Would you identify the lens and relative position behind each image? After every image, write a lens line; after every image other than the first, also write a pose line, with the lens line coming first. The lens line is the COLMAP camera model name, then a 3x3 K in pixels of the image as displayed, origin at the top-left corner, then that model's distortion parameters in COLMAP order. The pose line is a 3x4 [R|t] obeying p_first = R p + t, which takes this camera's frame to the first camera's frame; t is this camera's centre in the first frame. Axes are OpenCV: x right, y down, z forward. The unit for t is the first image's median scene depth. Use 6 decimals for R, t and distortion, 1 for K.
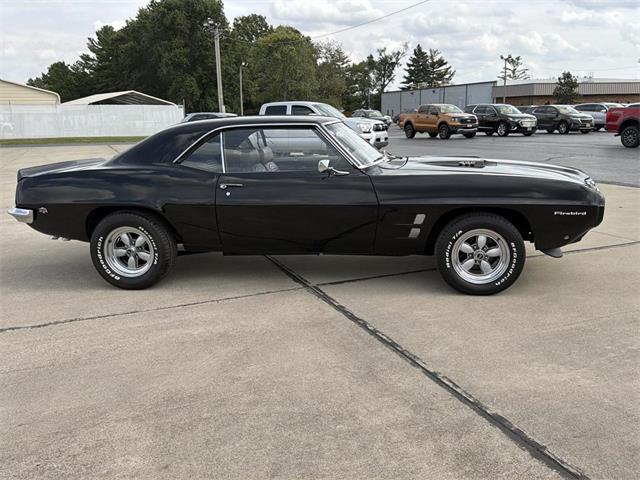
lens RADIAL K [[577.4, 0, 323.3], [0, 577.4, 241.8], [0, 0, 1]] dist [0.093626, -0.164048]
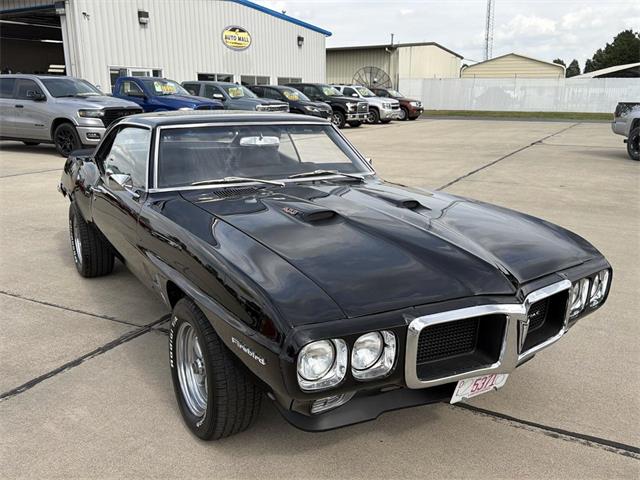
lens RADIAL K [[577.4, 0, 323.3], [0, 577.4, 241.8], [0, 0, 1]] dist [0.093626, -0.164048]
pose [[0.629178, 0.211196, -0.748019, 0.703774], [-0.175426, 0.976130, 0.128045, -0.183587], [0.757206, 0.050658, 0.651209, 0.640858]]
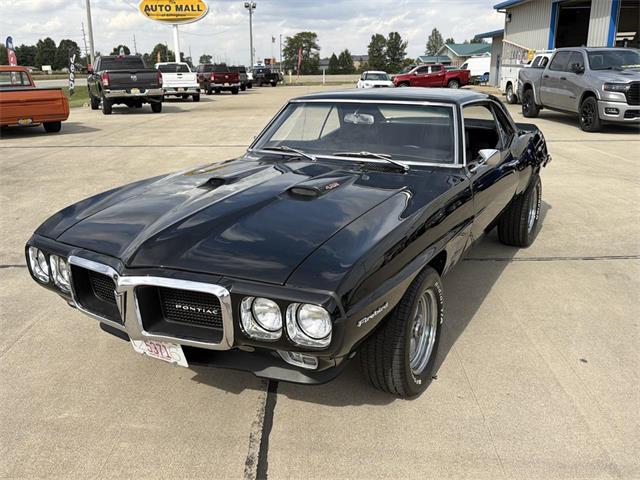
lens RADIAL K [[577.4, 0, 323.3], [0, 577.4, 241.8], [0, 0, 1]] dist [0.093626, -0.164048]
pose [[-0.369083, 0.290020, -0.882987, 0.828085], [-0.182091, 0.909087, 0.374705, -0.340325], [0.911384, 0.299081, -0.282718, 1.314278]]
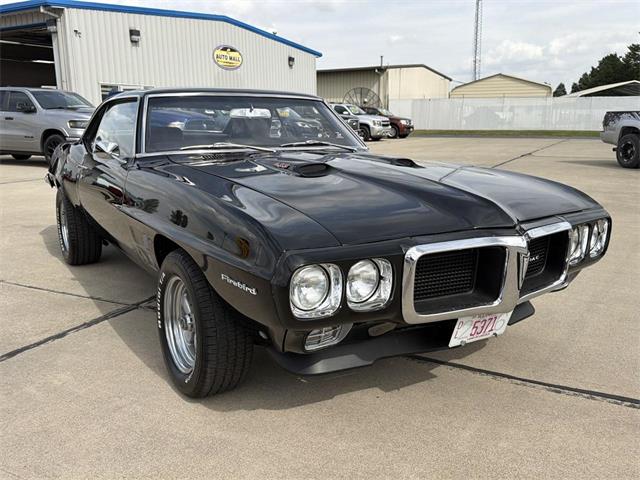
lens RADIAL K [[577.4, 0, 323.3], [0, 577.4, 241.8], [0, 0, 1]] dist [0.093626, -0.164048]
pose [[0.641078, 0.175461, -0.747149, 0.704404], [-0.168696, 0.981922, 0.085848, -0.116307], [0.748706, 0.071006, 0.659089, 0.654756]]
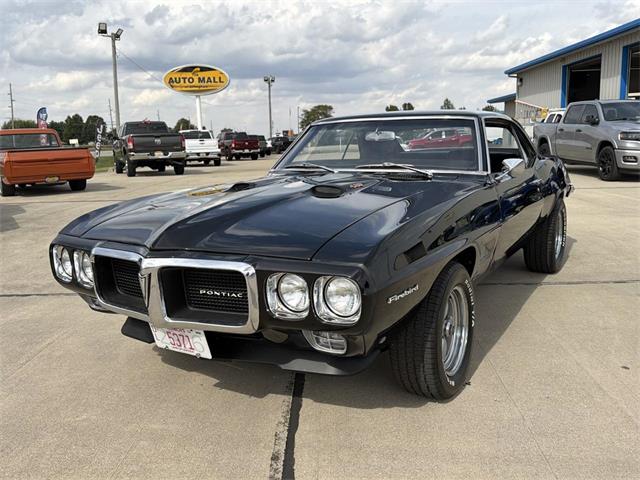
lens RADIAL K [[577.4, 0, 323.3], [0, 577.4, 241.8], [0, 0, 1]] dist [0.093626, -0.164048]
pose [[-0.393645, 0.191966, -0.898995, 0.838402], [-0.161867, 0.948198, 0.273350, -0.270374], [0.904899, 0.253121, -0.342180, 1.323471]]
